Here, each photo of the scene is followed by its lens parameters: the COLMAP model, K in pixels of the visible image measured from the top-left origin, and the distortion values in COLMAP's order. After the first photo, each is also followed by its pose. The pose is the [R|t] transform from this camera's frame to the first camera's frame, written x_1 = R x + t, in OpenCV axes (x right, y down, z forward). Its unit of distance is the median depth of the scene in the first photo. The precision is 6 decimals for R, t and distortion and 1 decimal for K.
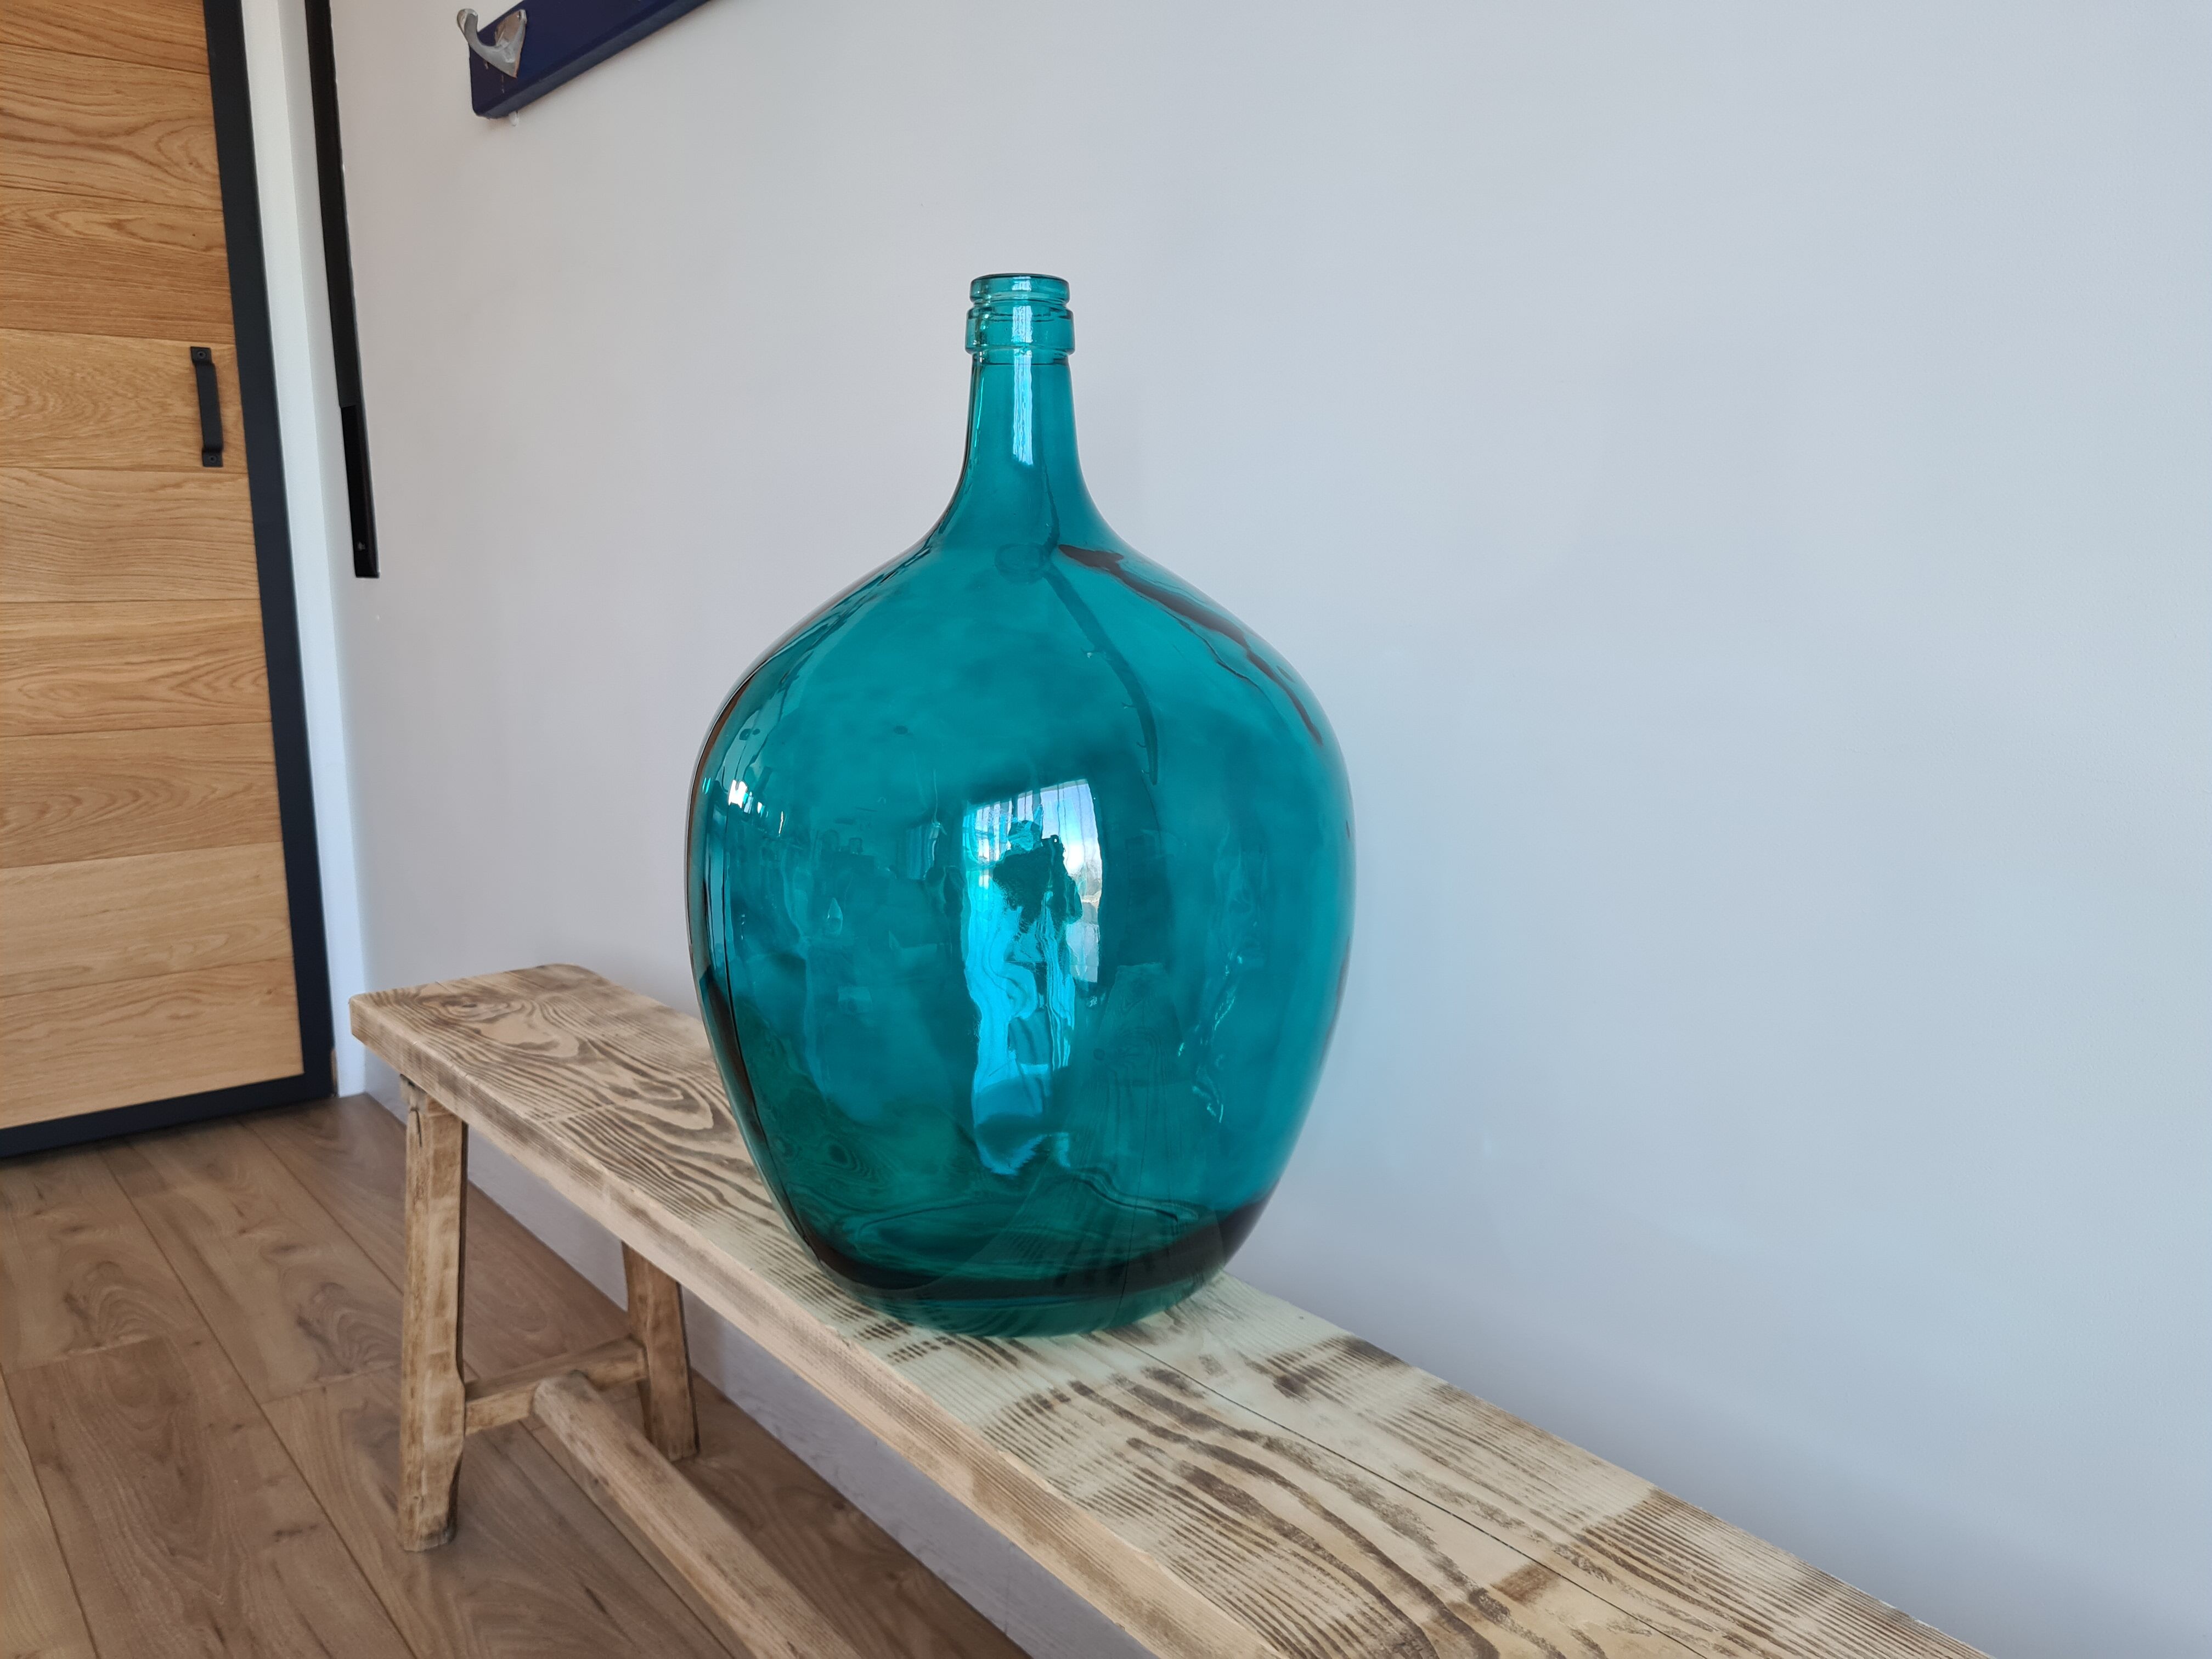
lens RADIAL K [[1685.8, 0, 1106.5], [0, 1685.8, 872.8], [0, 0, 1]] dist [0.038088, -0.004035]
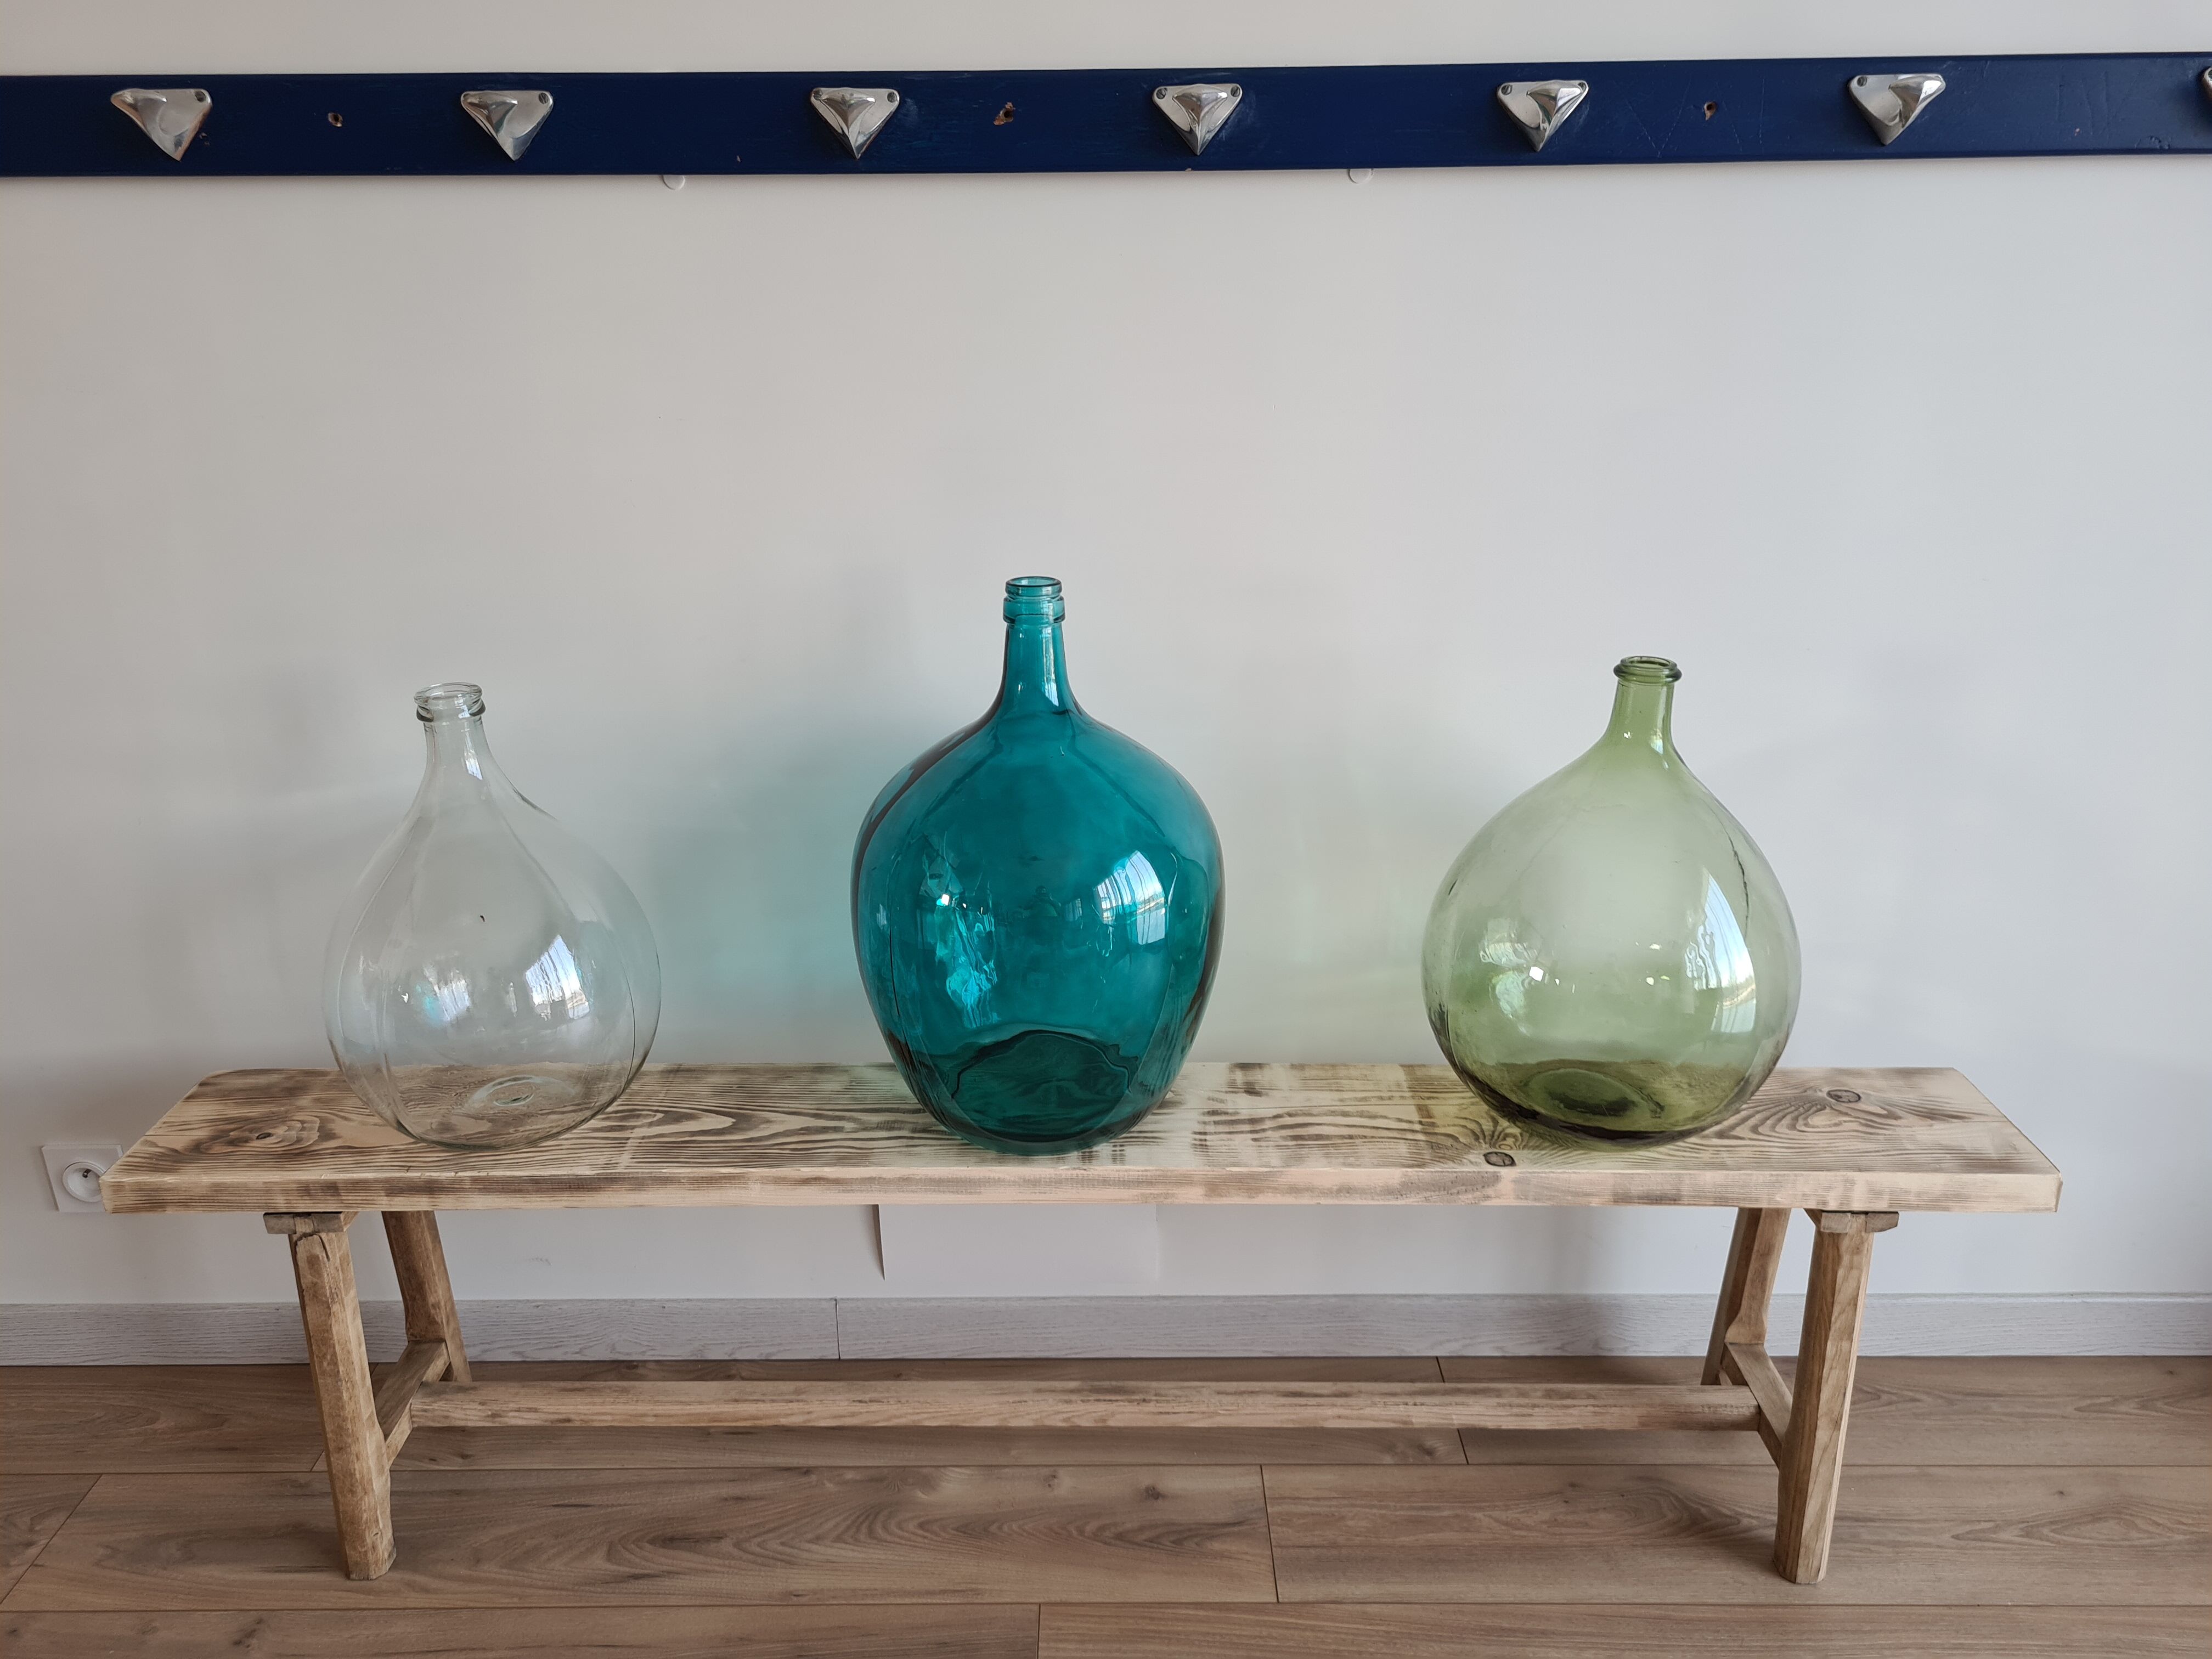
lens RADIAL K [[1645.0, 0, 1106.5], [0, 1645.0, 838.8], [0, 0, 1]] dist [0.043835, -0.028349]
pose [[0.621753, -0.280539, 0.731246, -1.356609], [0.144693, 0.958721, 0.244782, -0.510057], [-0.769732, -0.046388, 0.636679, -0.160553]]
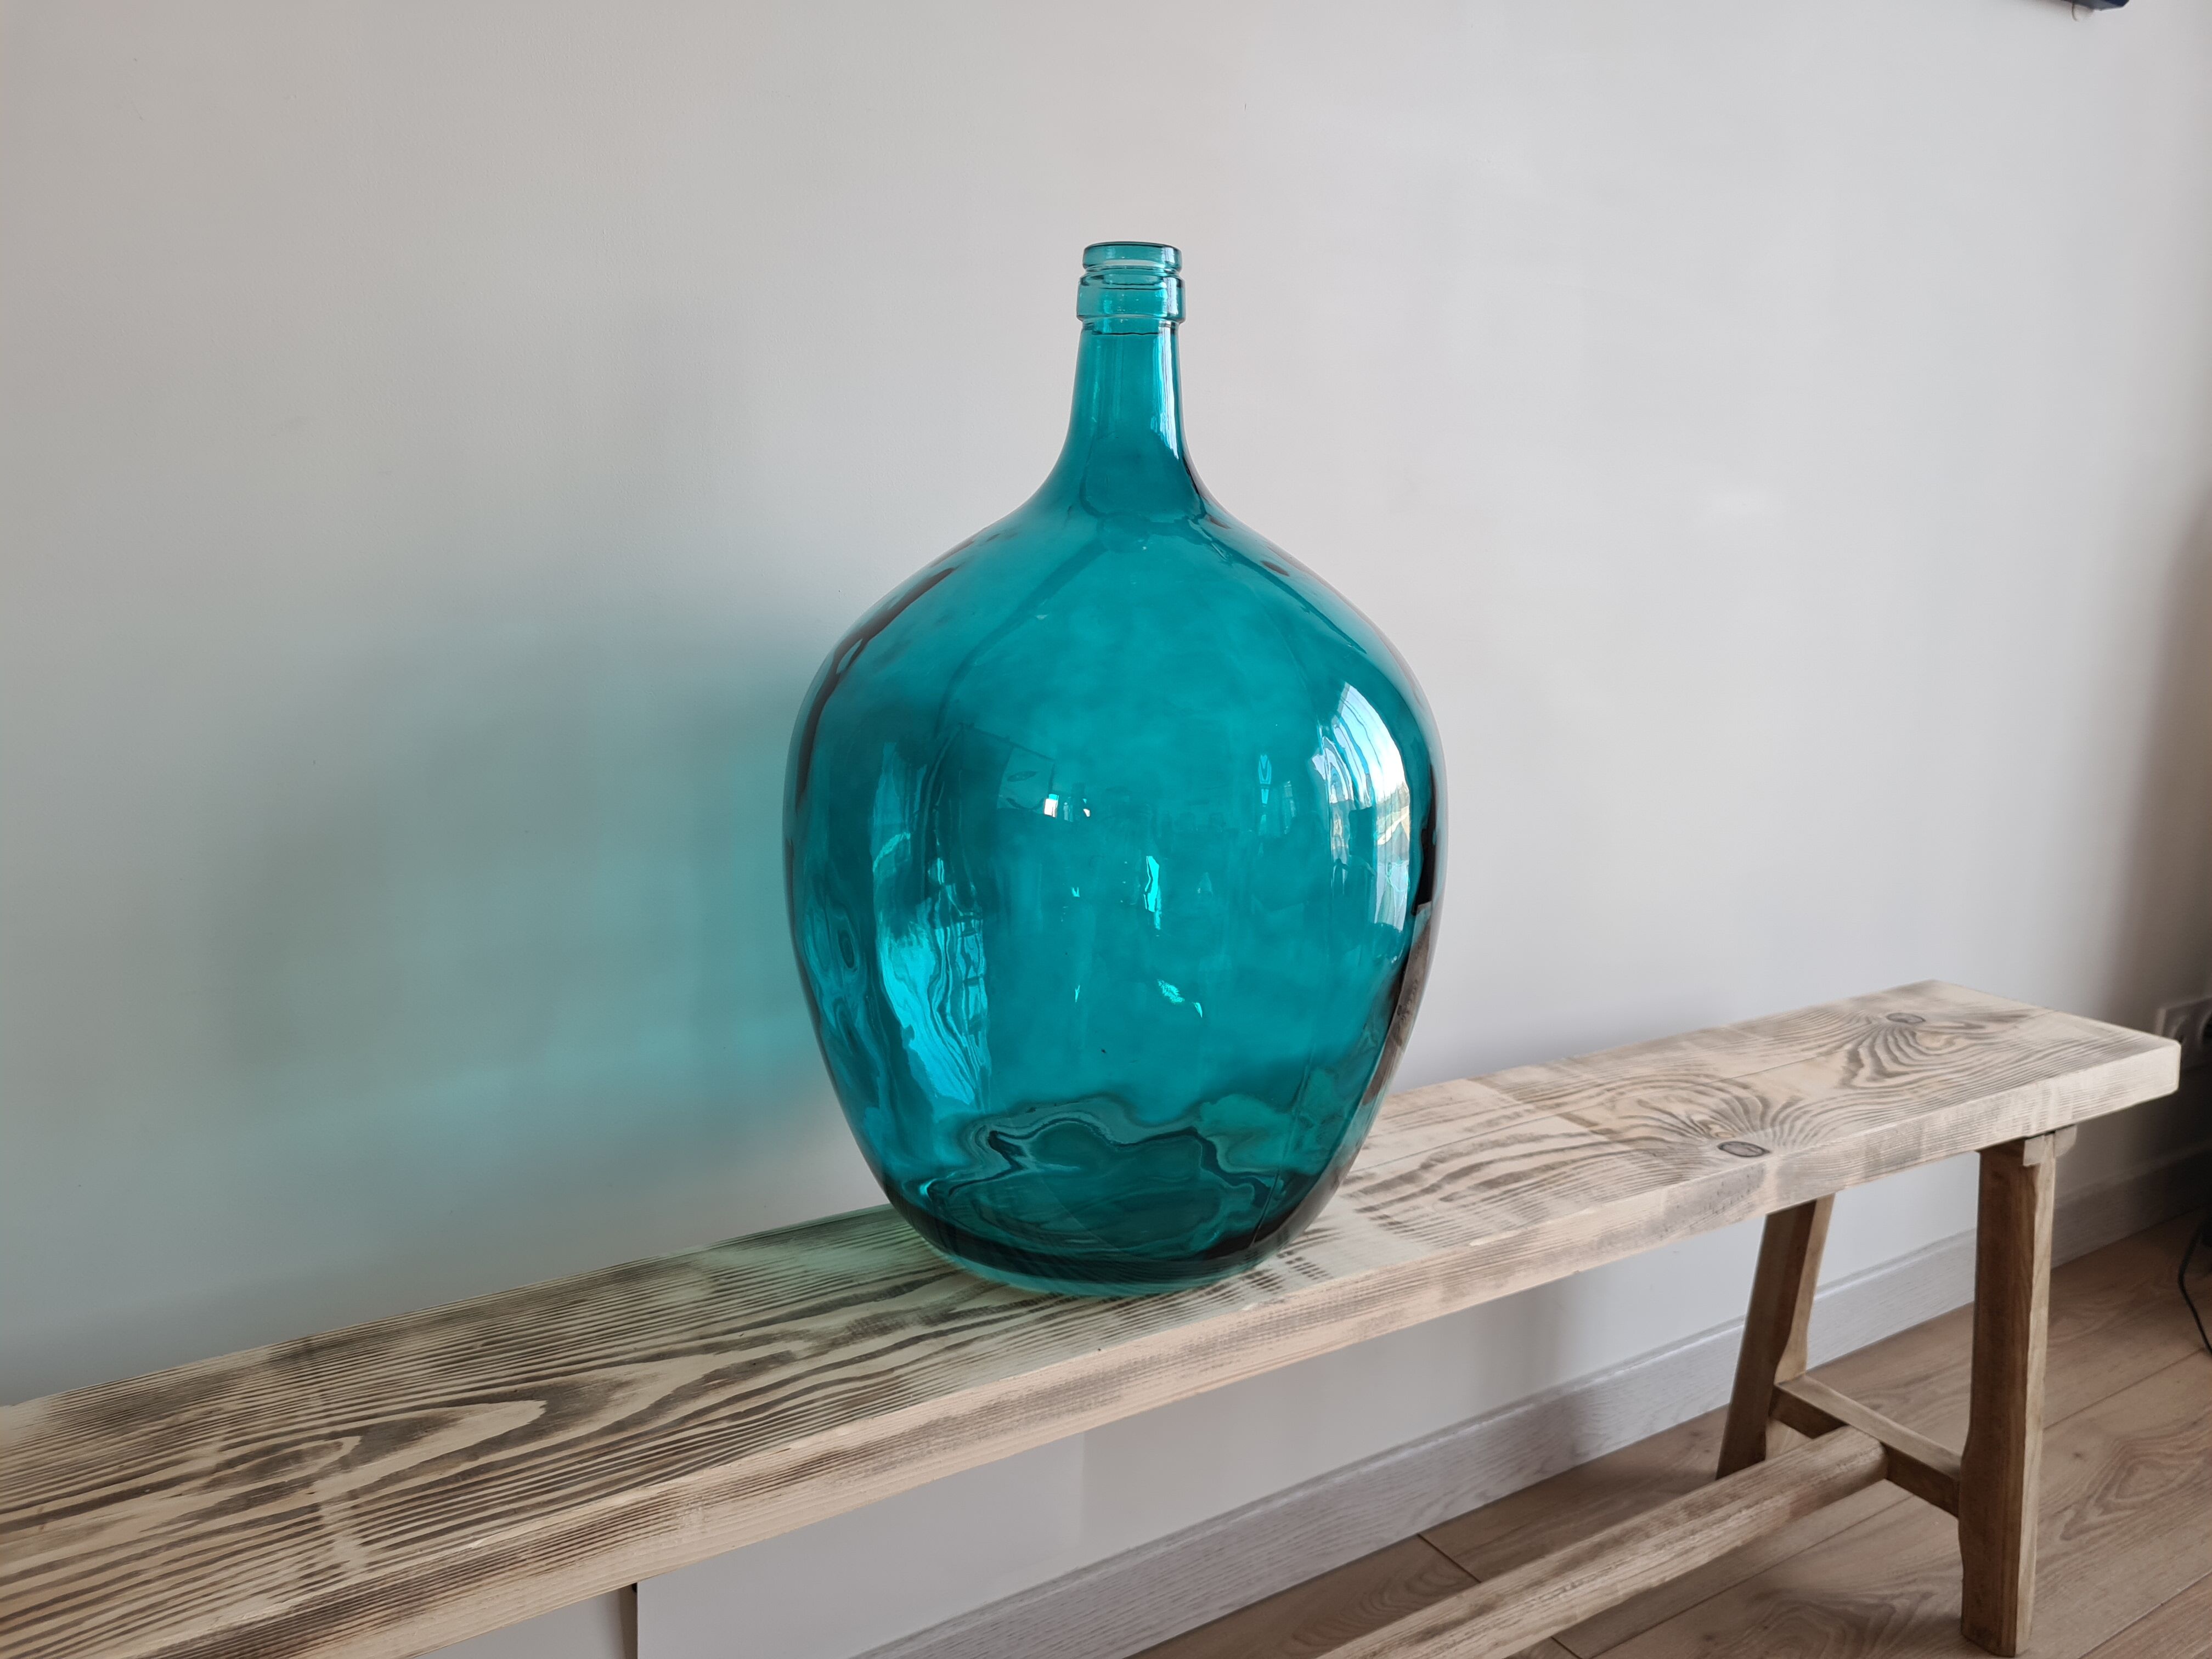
lens RADIAL K [[1645.0, 0, 1106.5], [0, 1645.0, 838.8], [0, 0, 1]] dist [0.043835, -0.028349]
pose [[0.105213, -0.194342, 0.975275, -1.076518], [0.158379, 0.971475, 0.176499, -0.185528], [-0.981757, 0.135893, 0.132991, 0.925042]]
